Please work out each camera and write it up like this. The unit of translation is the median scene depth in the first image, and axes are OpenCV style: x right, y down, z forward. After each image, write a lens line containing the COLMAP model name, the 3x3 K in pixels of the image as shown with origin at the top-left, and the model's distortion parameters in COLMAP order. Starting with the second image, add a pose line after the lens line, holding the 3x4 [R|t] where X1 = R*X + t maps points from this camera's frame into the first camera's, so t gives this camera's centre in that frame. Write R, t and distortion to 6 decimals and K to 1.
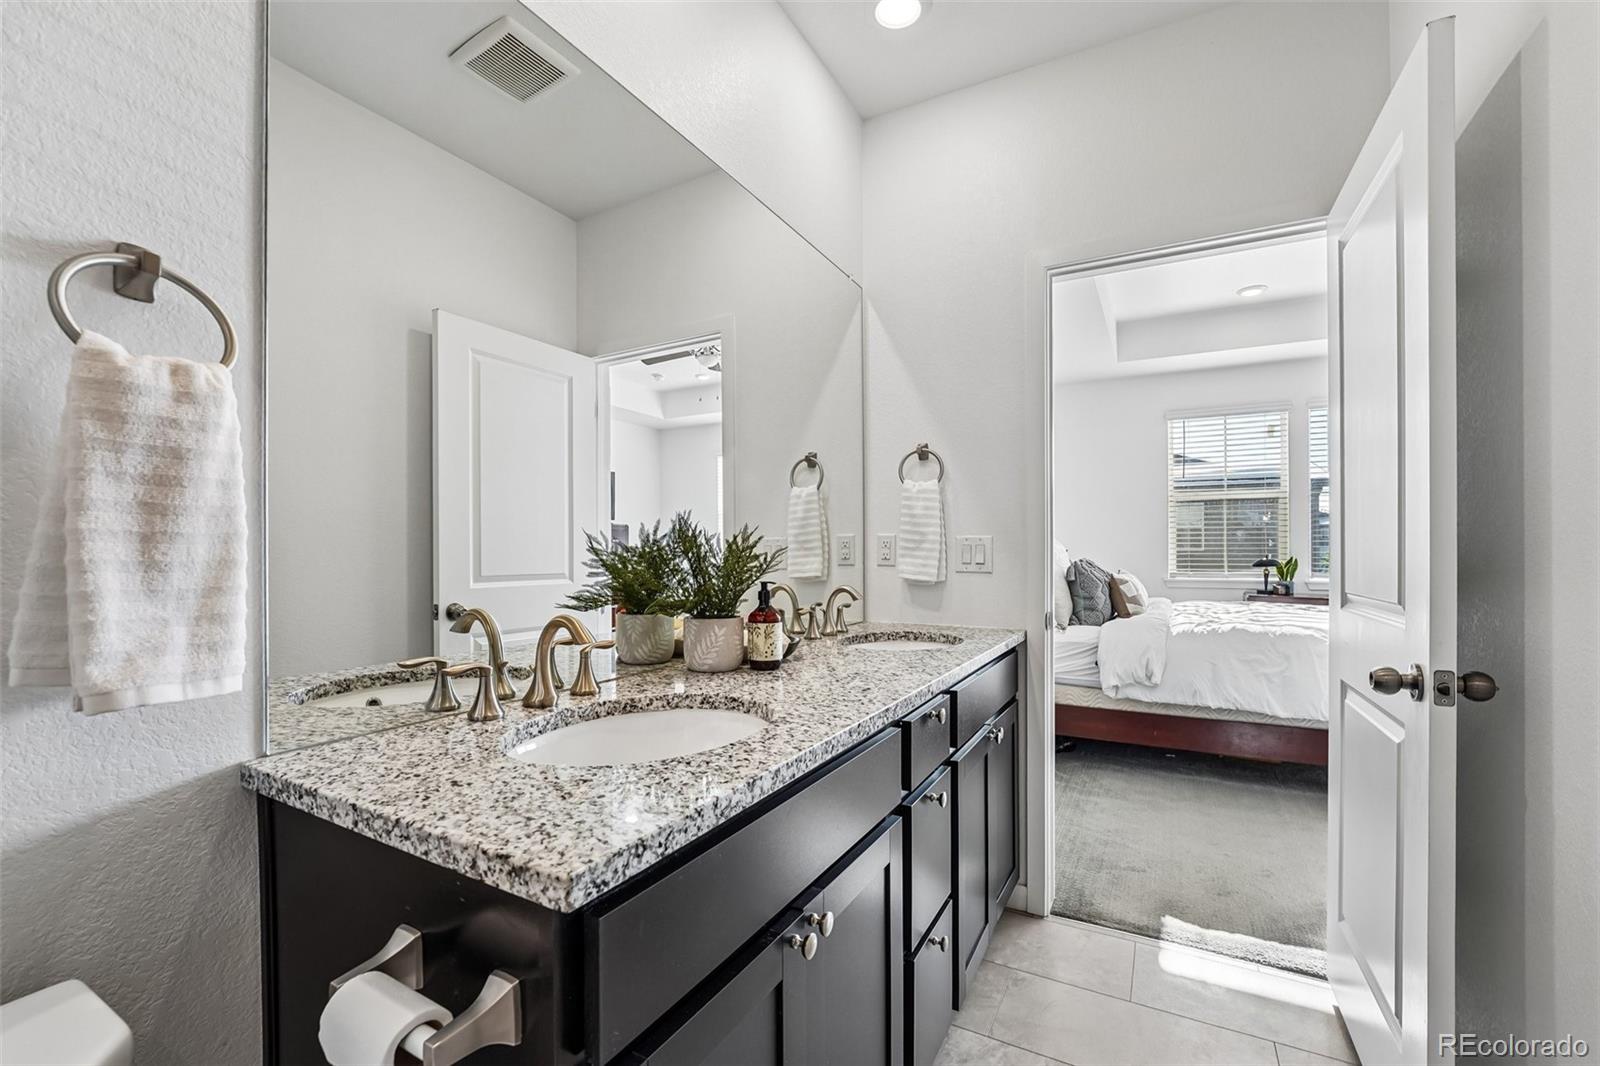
lens RADIAL K [[663.0, 0, 790.1], [0, 663.0, 552.3], [0, 0, 1]] dist [-0.029547, 0.003424]
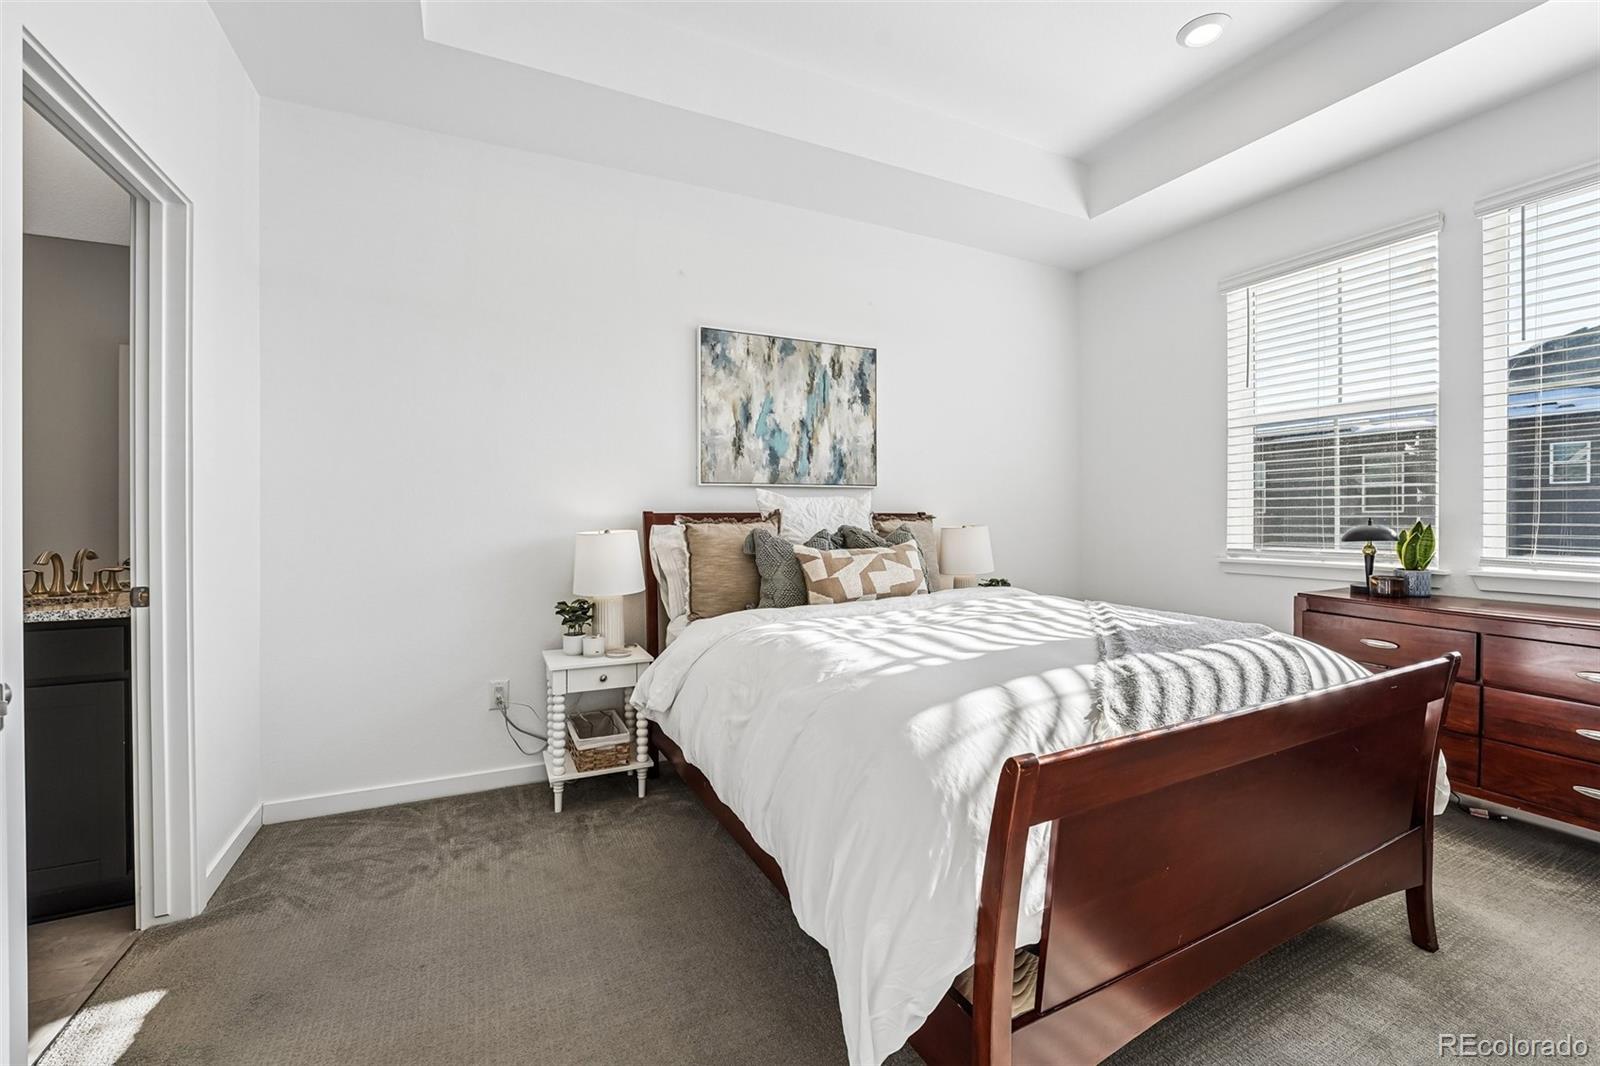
lens RADIAL K [[663.0, 0, 803.9], [0, 663.0, 526.2], [0, 0, 1]] dist [-0.029547, 0.003424]
pose [[0.829612, 0.003851, -0.558327, 0.865891], [0.004776, 0.999891, 0.013993, 0.001224], [0.558320, -0.014275, 0.829503, 0.424914]]
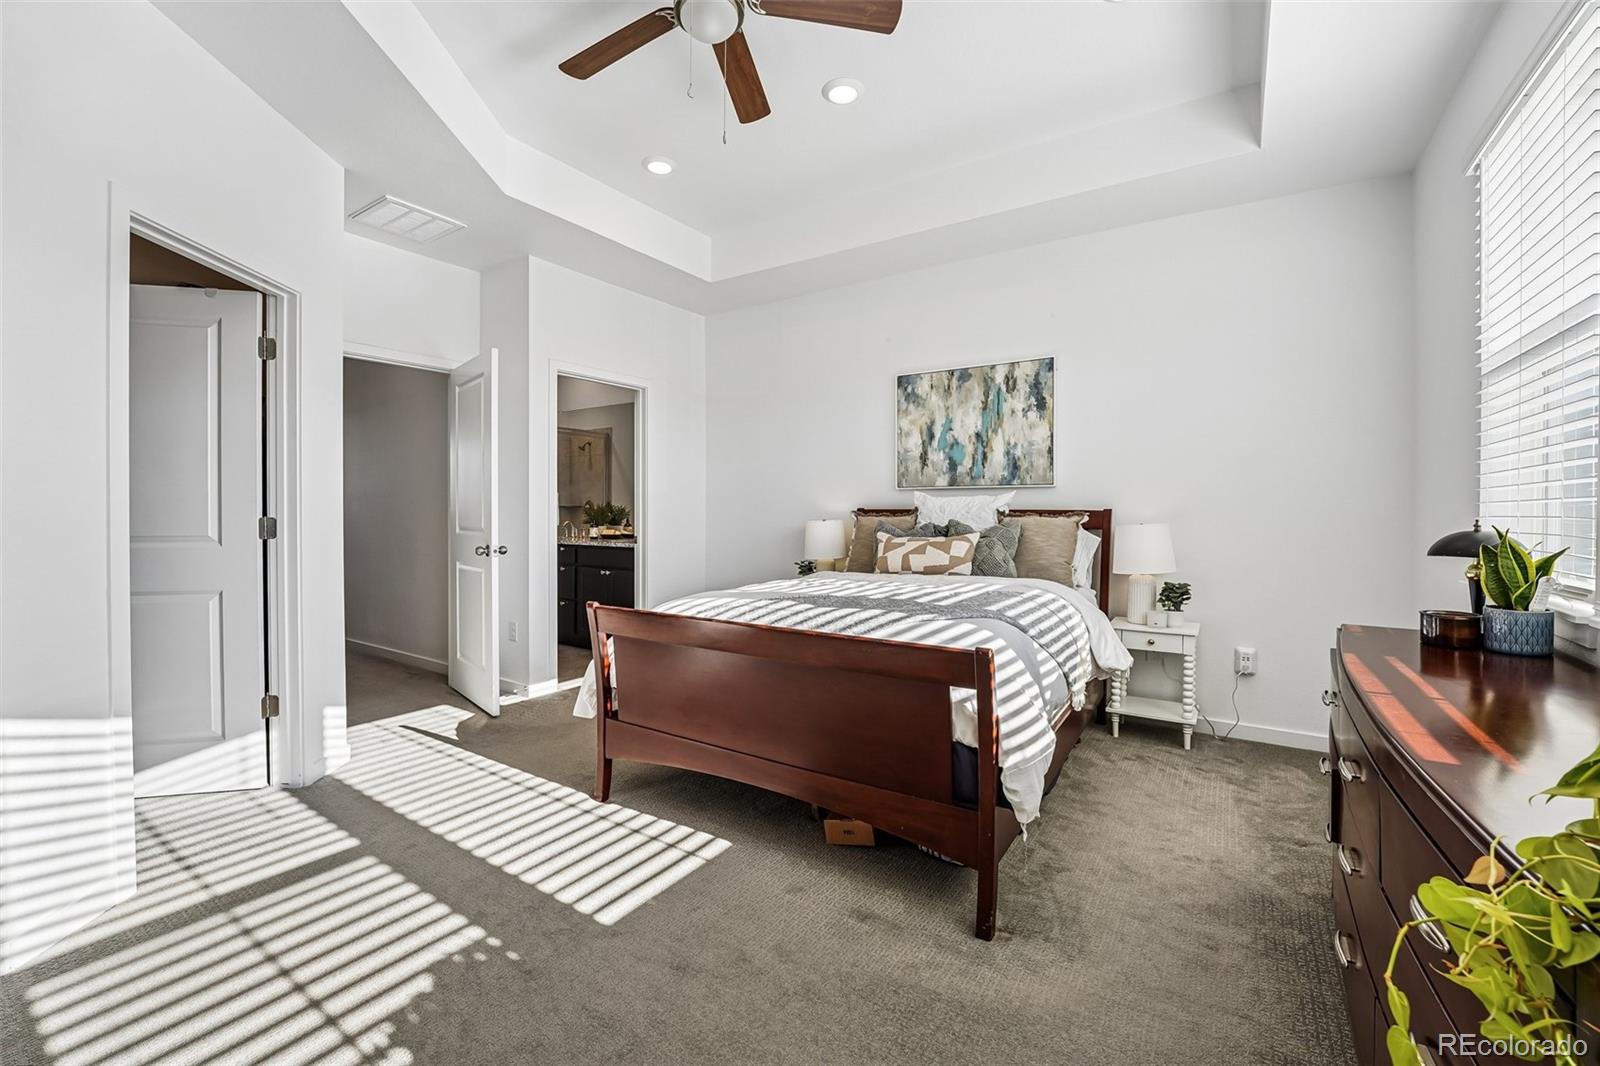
lens RADIAL K [[663.0, 0, 800.5], [0, 663.0, 524.2], [0, 0, 1]] dist [-0.029547, 0.003424]
pose [[-0.062959, 0.017725, -0.997859, 1.434391], [-0.004039, 0.999830, 0.018014, 0.001818], [0.998008, 0.005165, -0.062876, 0.920556]]
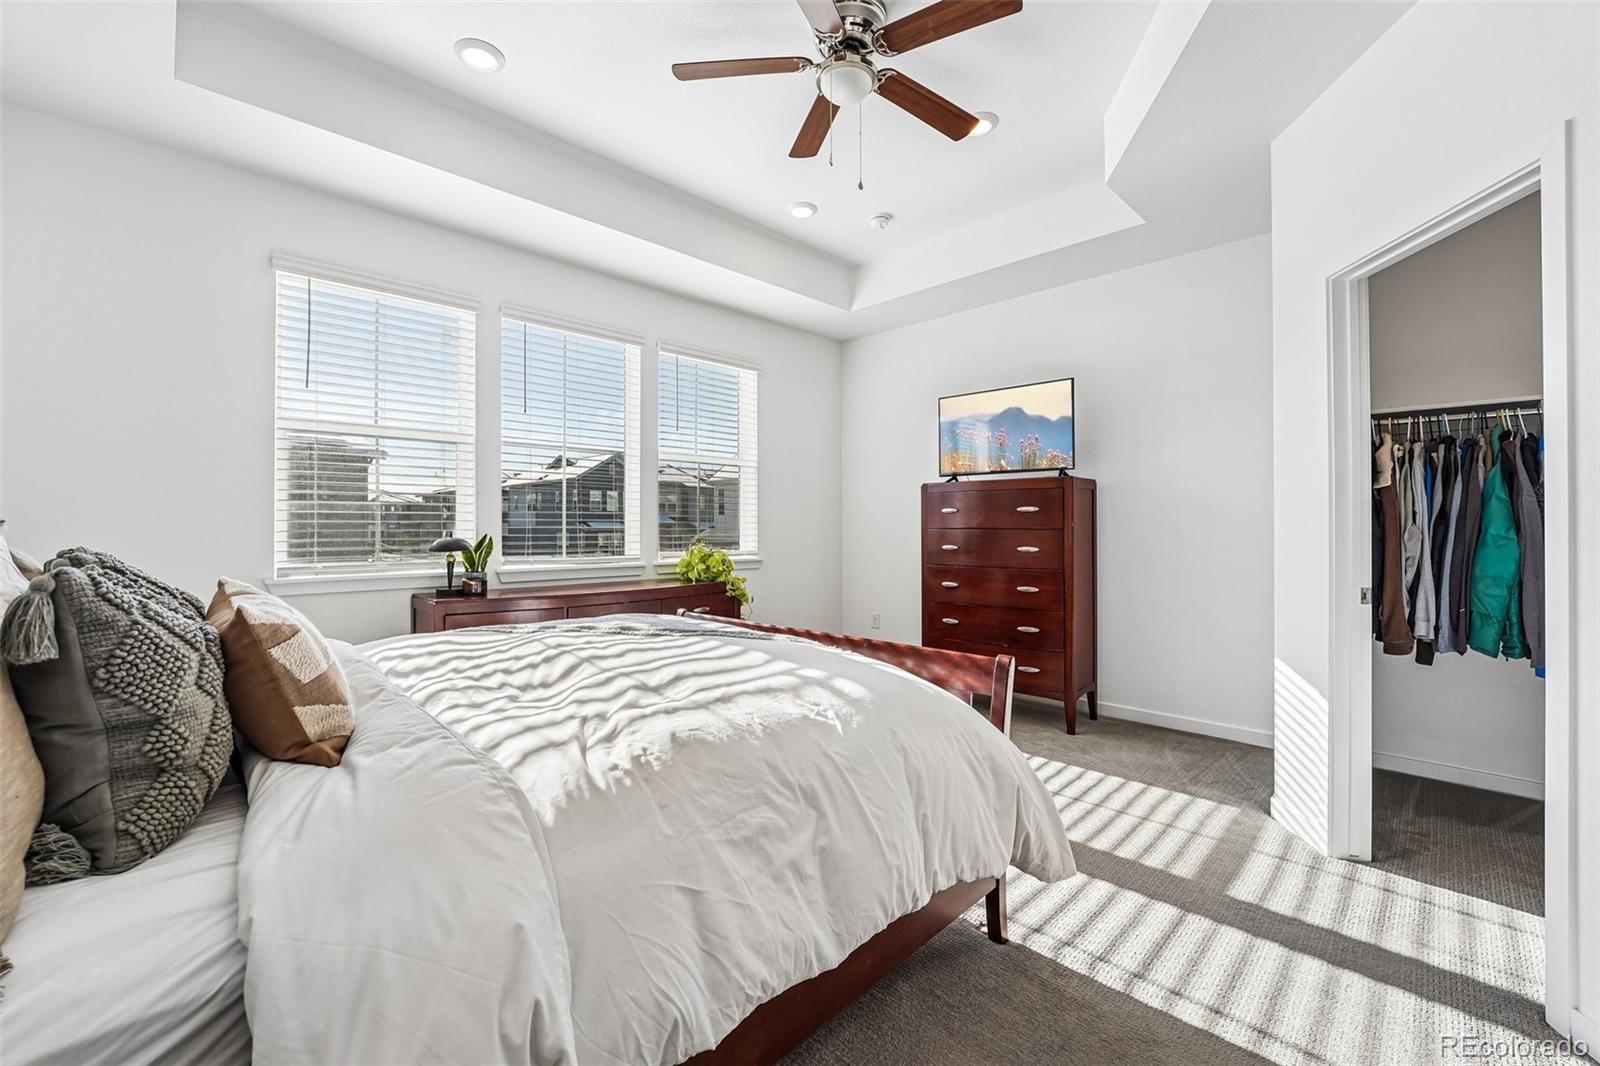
lens RADIAL K [[663.0, 0, 793.3], [0, 663.0, 529.1], [0, 0, 1]] dist [-0.029547, 0.003424]
pose [[0.267379, -0.002050, 0.963589, 0.288613], [-0.003009, 0.999991, 0.002962, -0.002091], [-0.963587, -0.003692, 0.267370, 0.698476]]
